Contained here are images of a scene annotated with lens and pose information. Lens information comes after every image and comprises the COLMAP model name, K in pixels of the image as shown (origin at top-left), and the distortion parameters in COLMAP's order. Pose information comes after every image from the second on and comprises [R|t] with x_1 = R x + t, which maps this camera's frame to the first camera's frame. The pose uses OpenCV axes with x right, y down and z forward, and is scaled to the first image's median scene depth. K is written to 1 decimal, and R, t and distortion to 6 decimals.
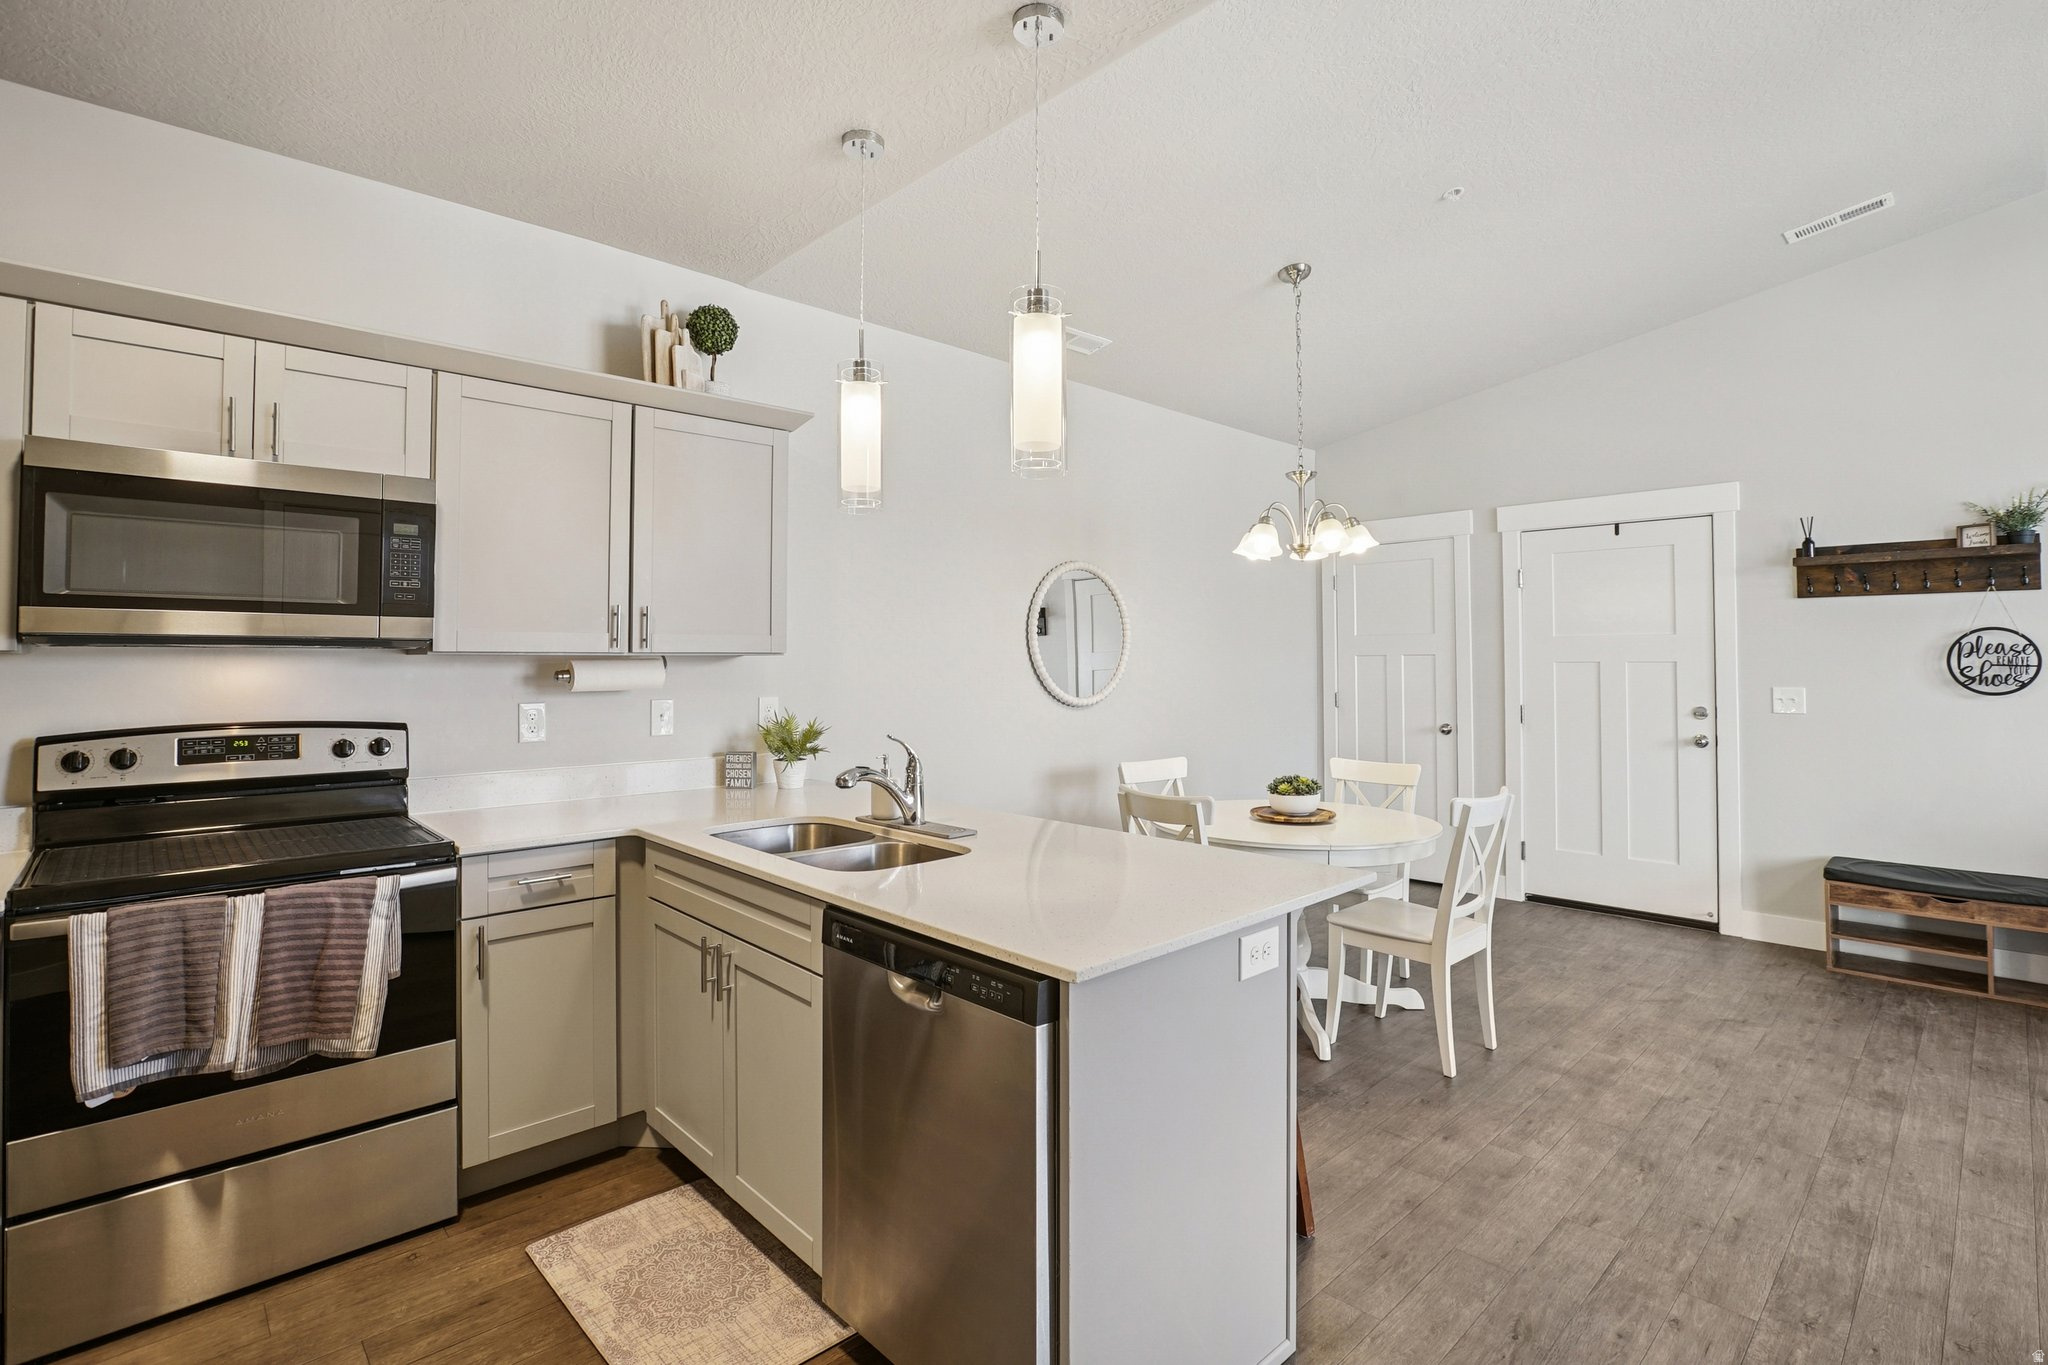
lens RADIAL K [[948.7, 0, 1050.5], [0, 948.7, 642.7], [0, 0, 1]] dist [-0.028954, 0.003570]
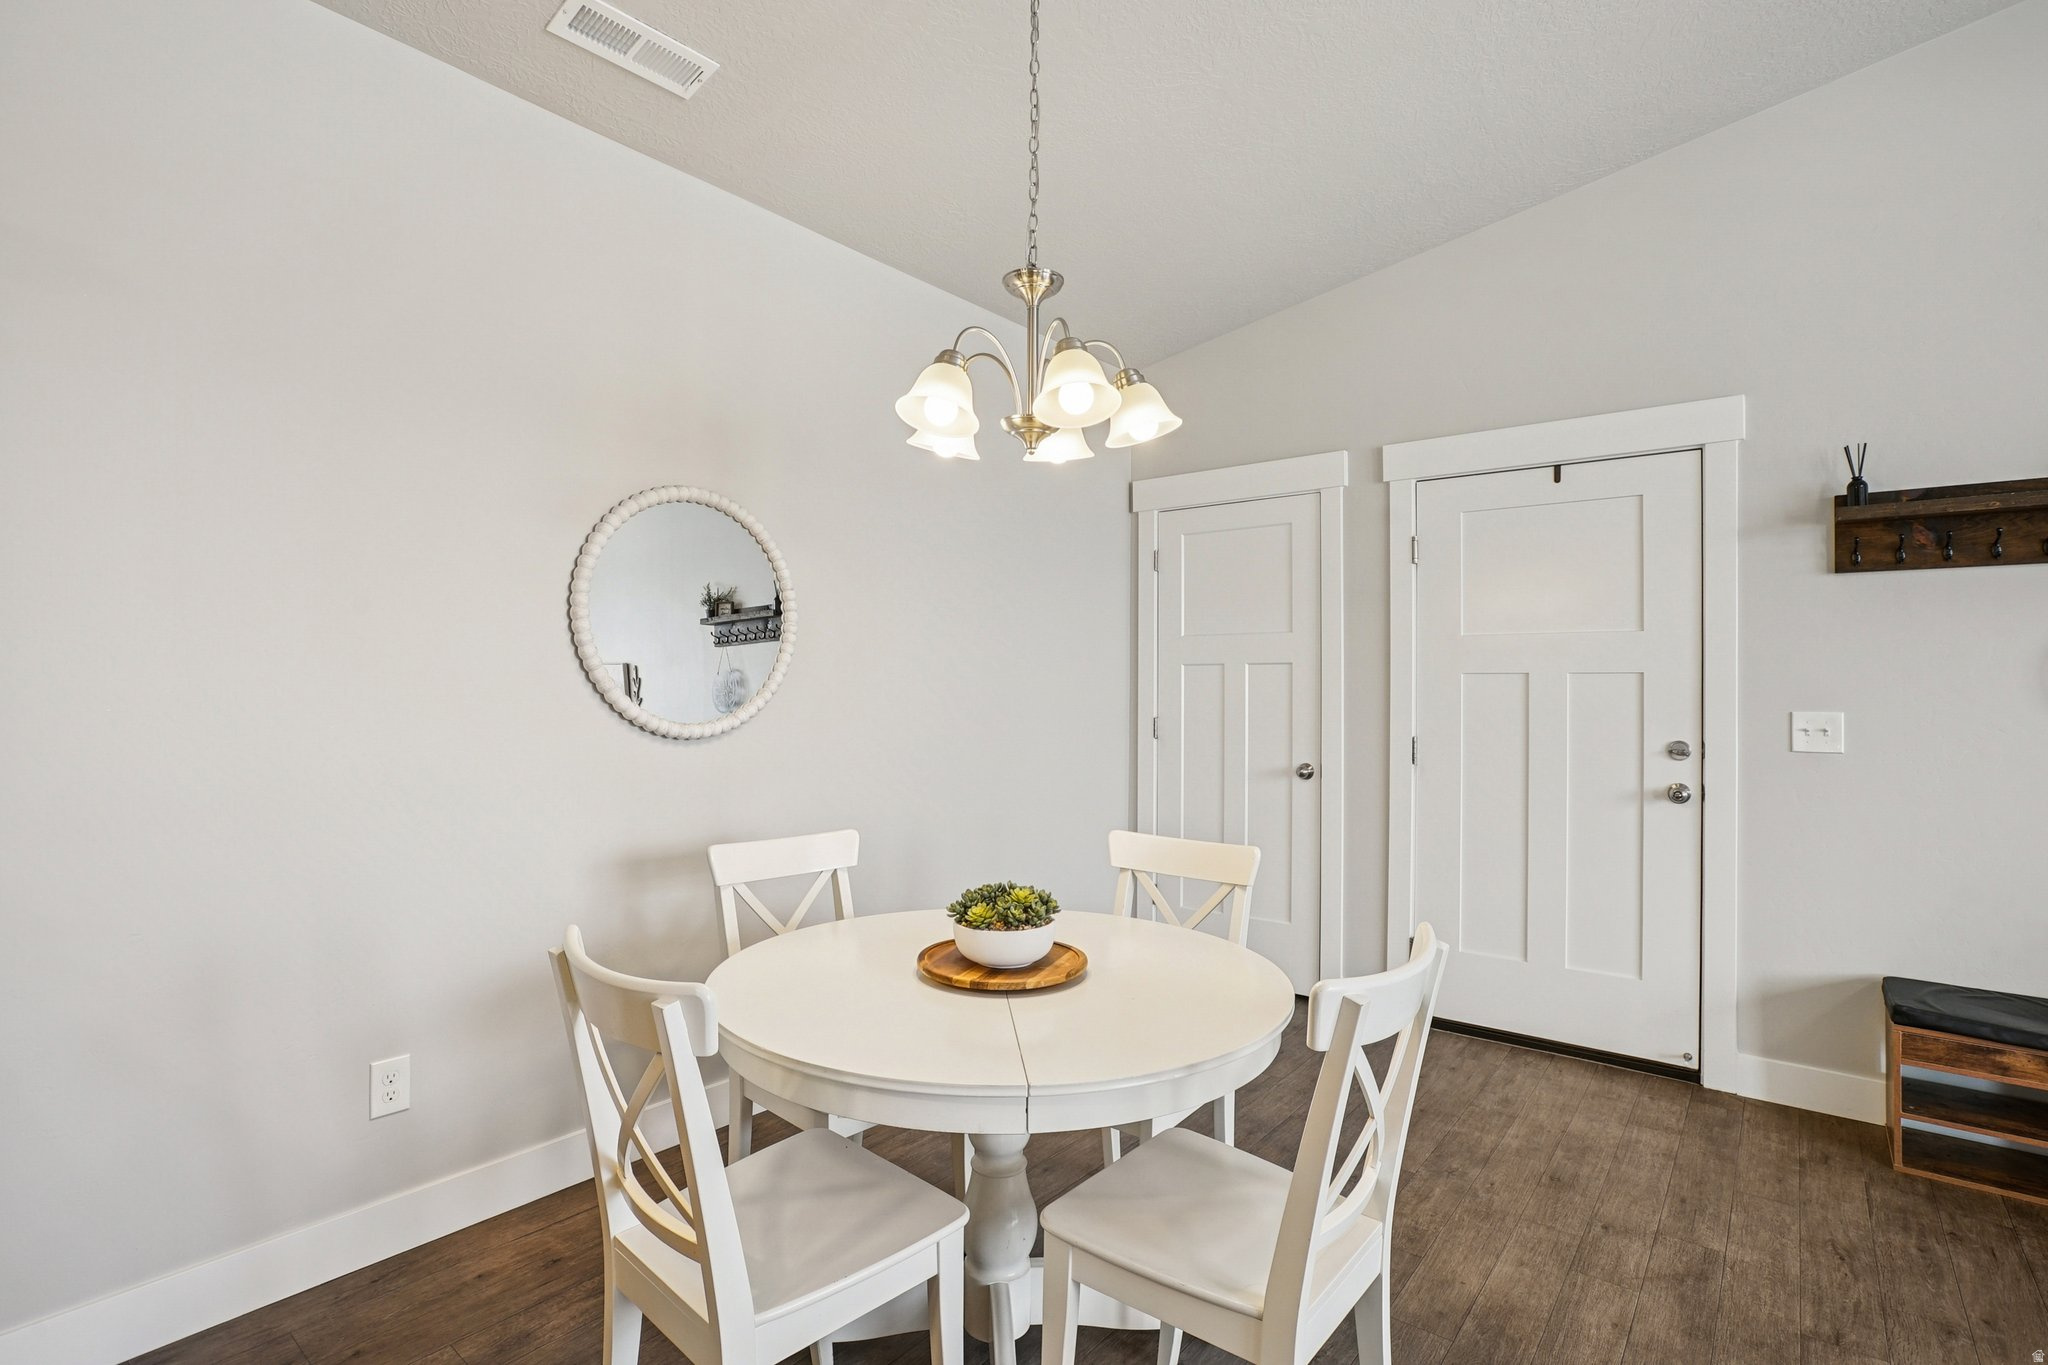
lens RADIAL K [[963.6, 0, 1037.1], [0, 963.6, 684.0], [0, 0, 1]] dist [-0.032815, 0.004331]
pose [[0.992482, 0.008276, 0.122108, 0.198731], [-0.010312, 0.999818, 0.016054, 0.026726], [-0.121953, -0.017192, 0.992387, 0.472218]]
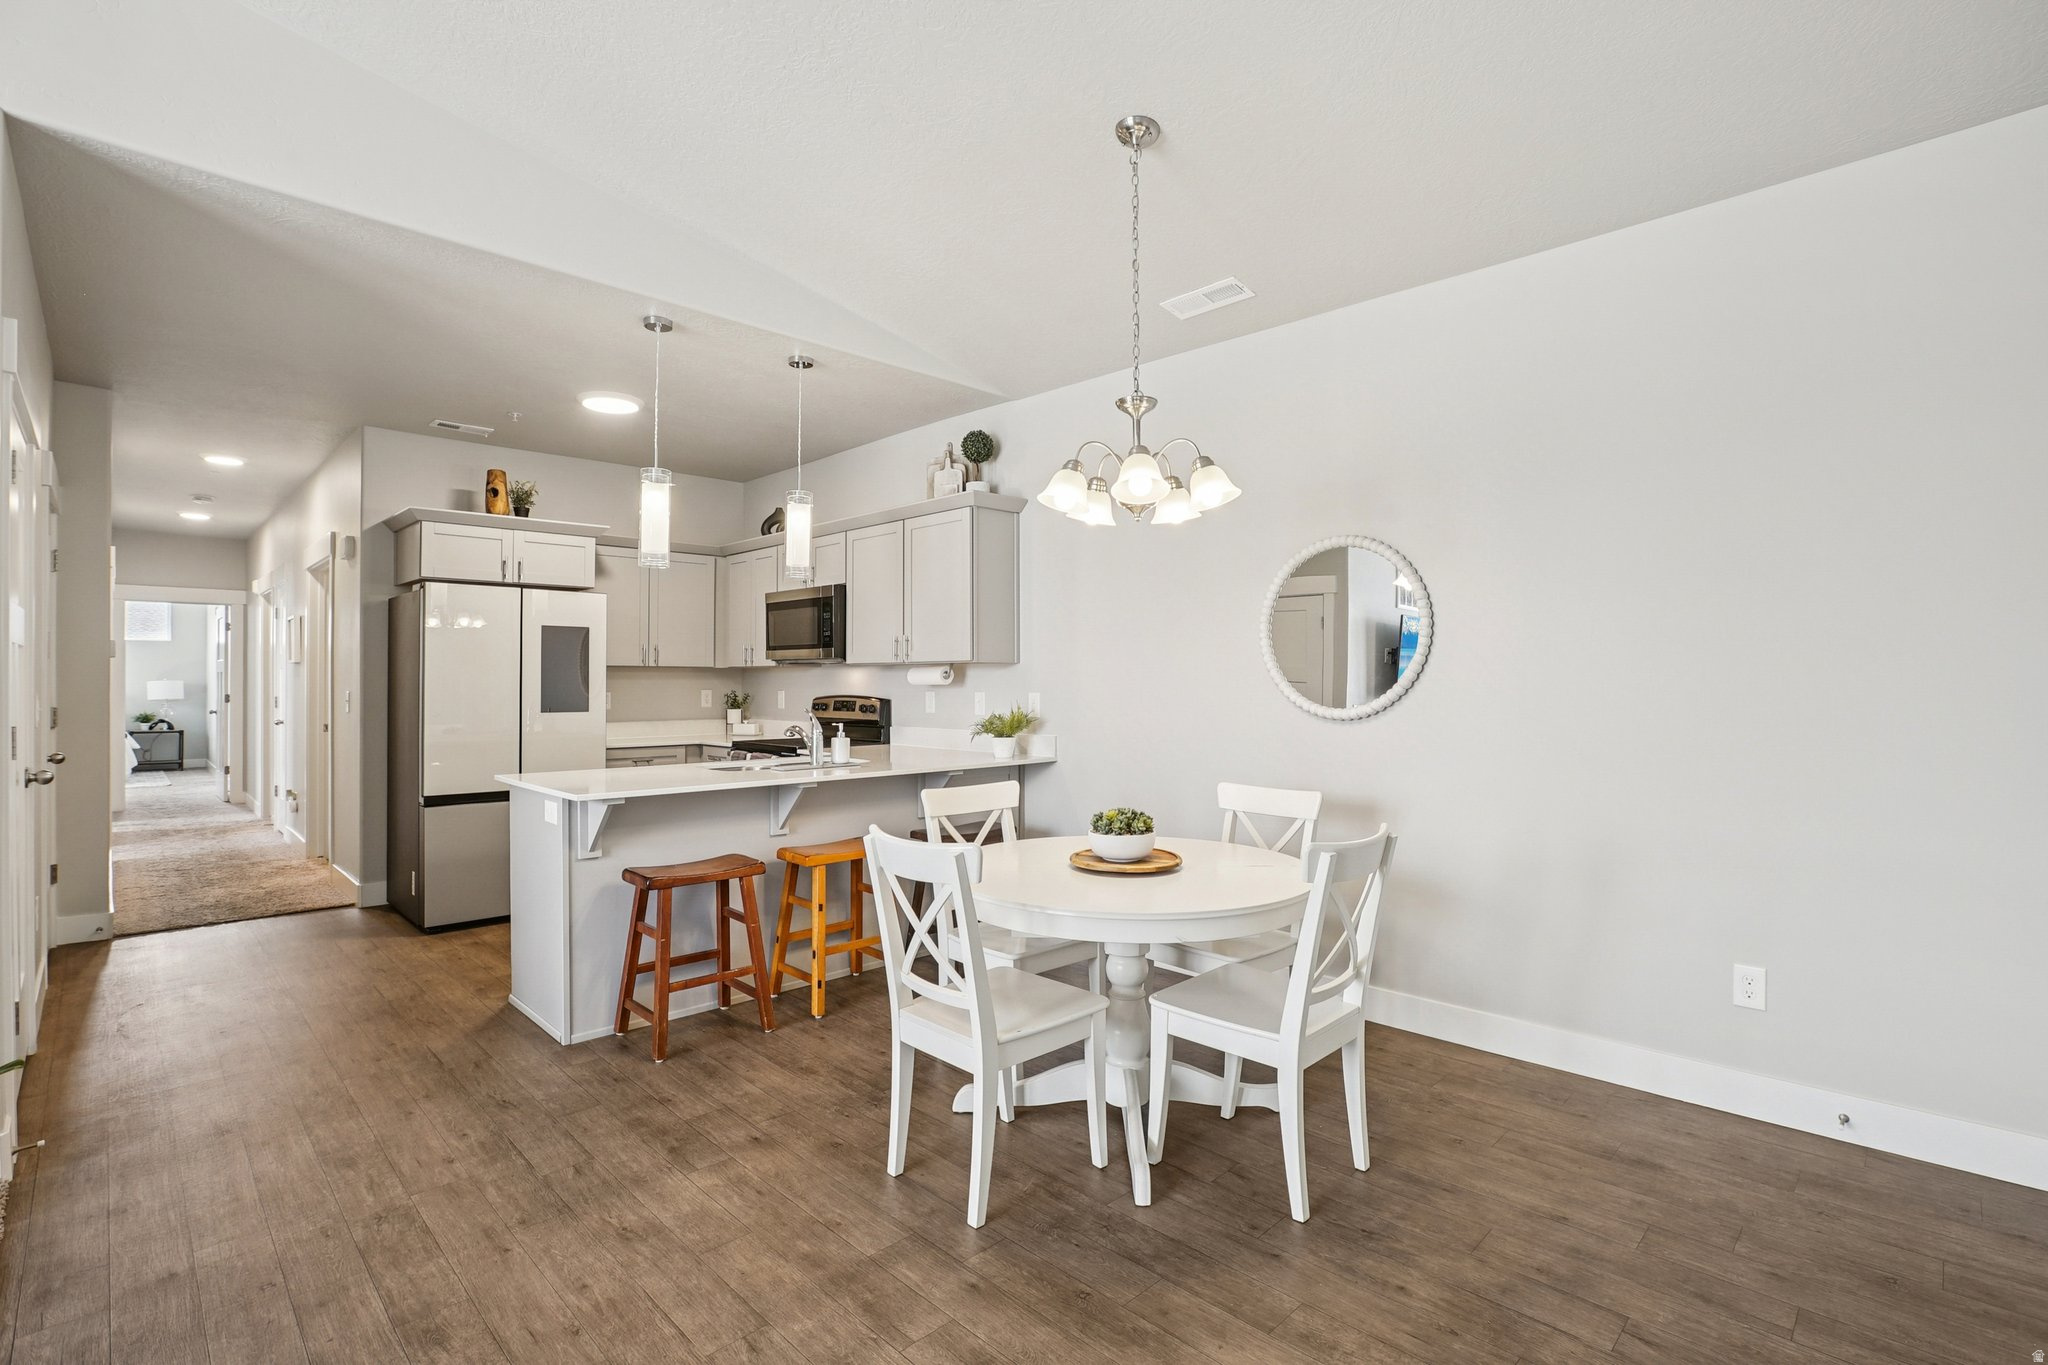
lens RADIAL K [[948.7, 0, 1006.3], [0, 948.7, 673.2], [0, 0, 1]] dist [-0.028954, 0.003570]
pose [[0.000963, -0.008648, -0.999962, 0.957933], [0.022823, 0.999702, -0.008624, 0.036895], [0.999739, -0.022814, 0.001160, 0.862431]]
